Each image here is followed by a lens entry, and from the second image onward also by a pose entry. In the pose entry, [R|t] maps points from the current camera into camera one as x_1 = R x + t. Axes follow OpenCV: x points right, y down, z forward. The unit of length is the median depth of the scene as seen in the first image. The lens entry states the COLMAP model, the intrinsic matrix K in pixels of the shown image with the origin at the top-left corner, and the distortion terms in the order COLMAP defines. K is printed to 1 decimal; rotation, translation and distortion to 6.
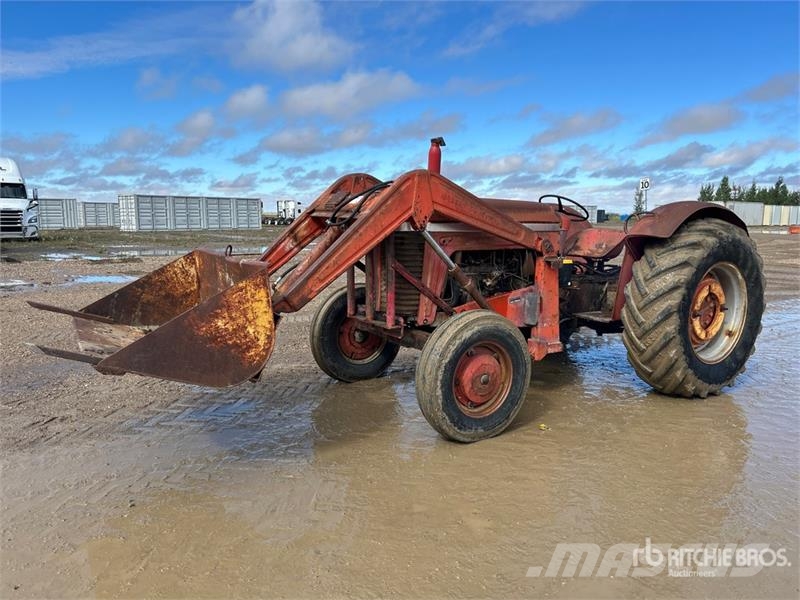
lens RADIAL K [[598.5, 0, 411.7], [0, 598.5, 301.3], [0, 0, 1]] dist [0.032644, -0.002561]
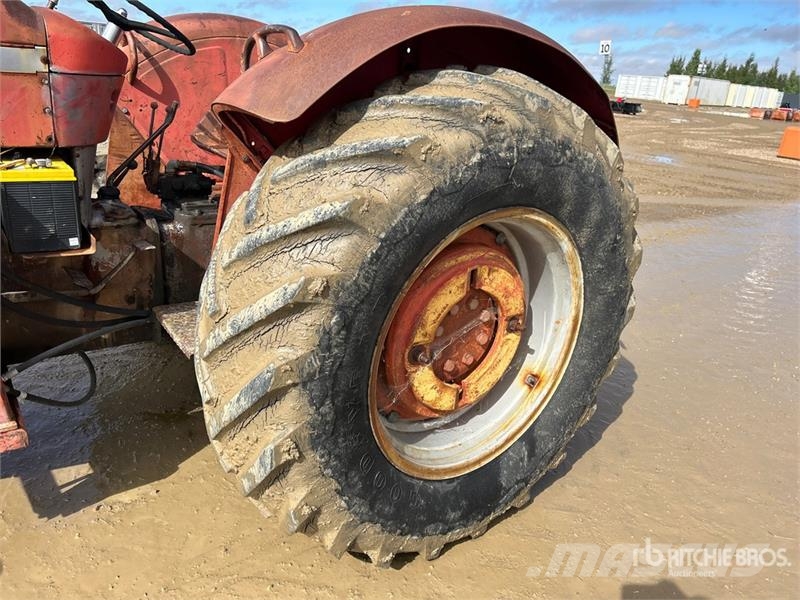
lens RADIAL K [[604.1, 0, 400.5], [0, 604.1, 305.6], [0, 0, 1]] dist [0.053612, -0.060603]
pose [[0.996432, 0.045107, 0.071339, 0.424591], [-0.059986, 0.973066, 0.222587, -0.081965], [-0.059377, -0.226073, 0.972299, 0.650816]]
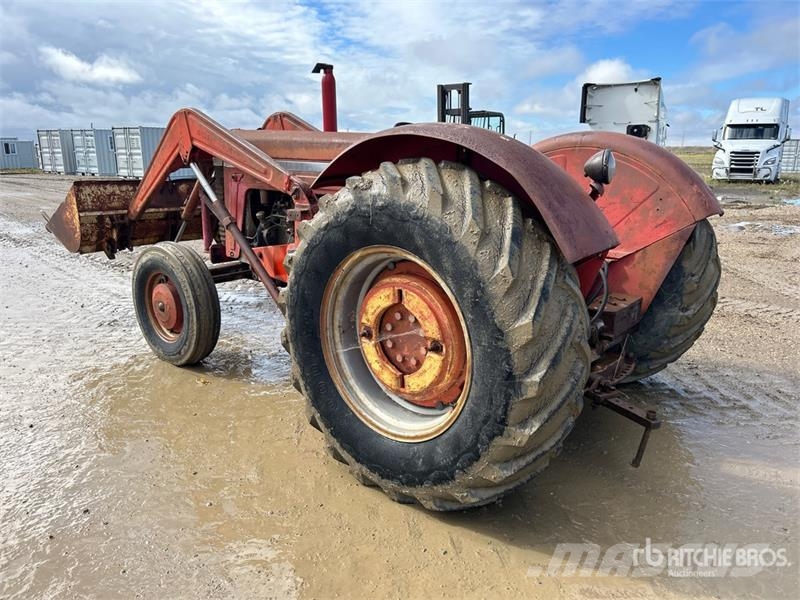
lens RADIAL K [[603.7, 0, 390.2], [0, 603.7, 300.2], [0, 0, 1]] dist [0.029714, -0.005505]
pose [[0.260353, 0.227573, -0.938311, 0.967929], [-0.144205, 0.970090, 0.195269, -0.116978], [0.954684, 0.084470, 0.285383, 0.838262]]
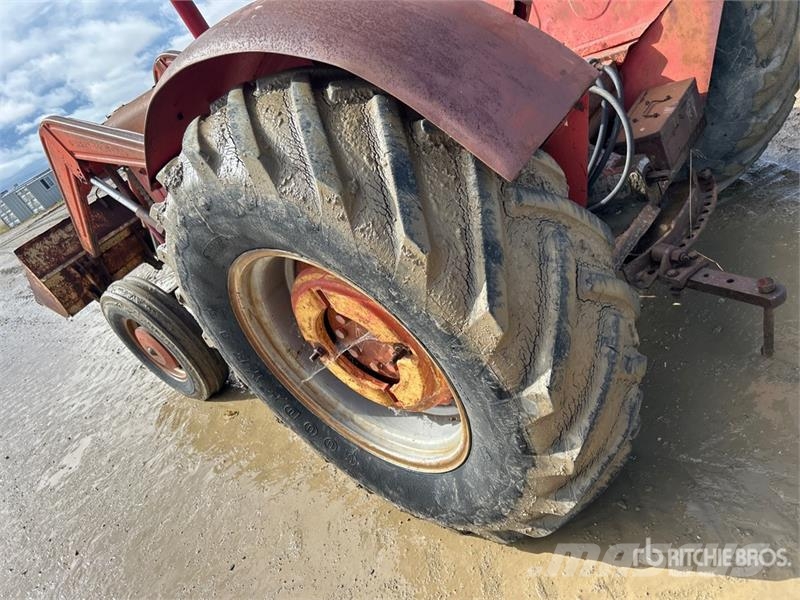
lens RADIAL K [[604.1, 0, 401.3], [0, 604.1, 313.7], [0, 0, 1]] dist [0.018163, -0.000275]
pose [[0.253438, 0.350421, -0.901651, 0.808795], [0.335209, 0.842518, 0.421661, -0.142198], [0.907416, -0.409107, 0.096062, 0.994898]]
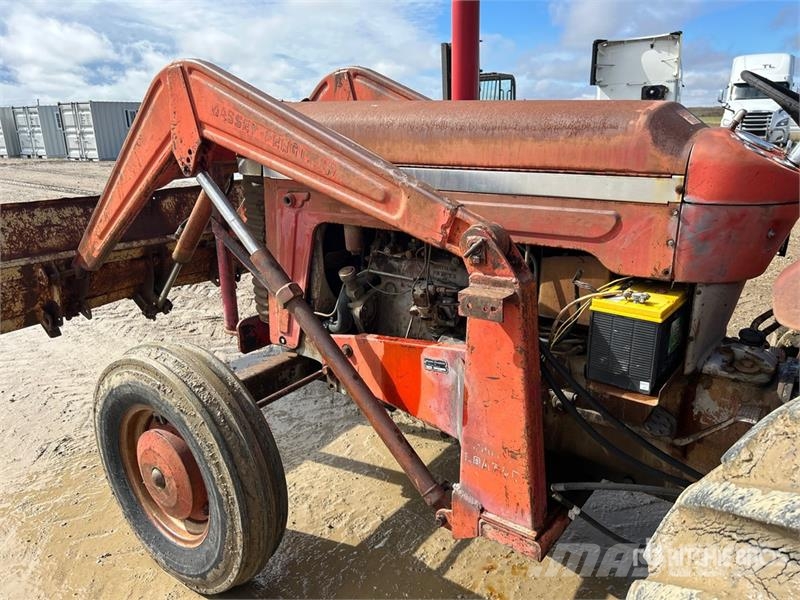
lens RADIAL K [[604.1, 0, 400.5], [0, 604.1, 305.6], [0, 0, 1]] dist [0.053612, -0.060603]
pose [[0.327938, 0.265536, -0.906613, 0.488820], [-0.115068, 0.963766, 0.240653, -0.126907], [0.937665, 0.025402, 0.346610, 0.782984]]
